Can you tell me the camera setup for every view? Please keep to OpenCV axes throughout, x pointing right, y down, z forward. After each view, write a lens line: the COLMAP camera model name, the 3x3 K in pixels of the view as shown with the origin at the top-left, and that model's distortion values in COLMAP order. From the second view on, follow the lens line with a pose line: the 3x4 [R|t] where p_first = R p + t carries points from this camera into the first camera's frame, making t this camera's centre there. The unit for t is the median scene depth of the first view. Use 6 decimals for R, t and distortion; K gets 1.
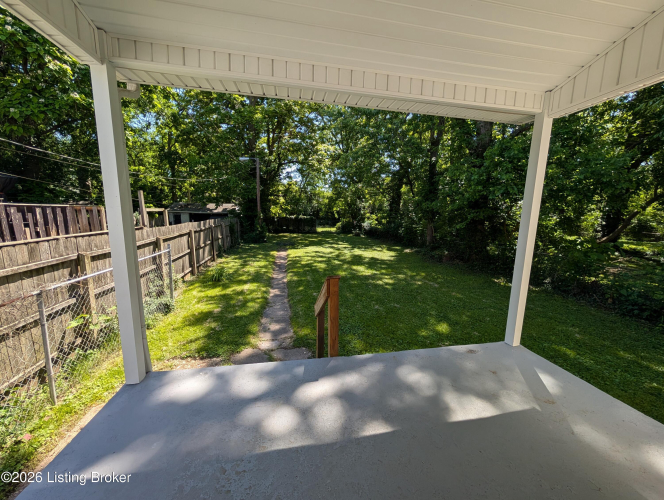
lens RADIAL K [[252.0, 0, 329.9], [0, 252.0, 247.0], [0, 0, 1]] dist [0.001221, 0.000303]
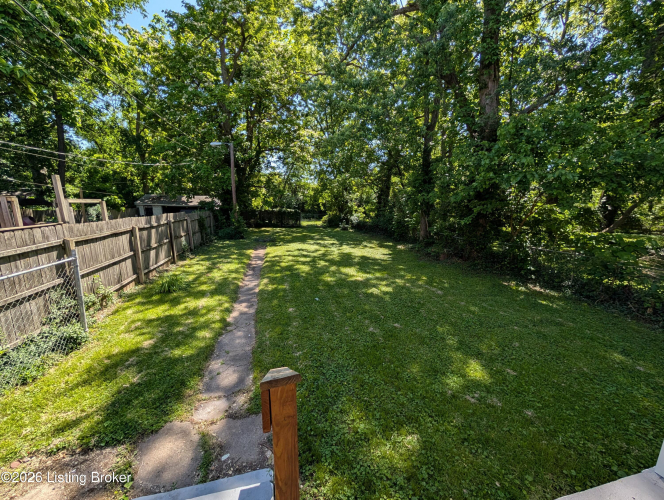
lens RADIAL K [[250.6, 0, 344.5], [0, 250.6, 251.6], [0, 0, 1]] dist [0.000237, 0.000058]
pose [[0.993992, -0.019313, 0.107740, 0.007536], [0.014266, 0.998773, 0.047421, -0.012918], [-0.108523, -0.045599, 0.993048, 0.108439]]
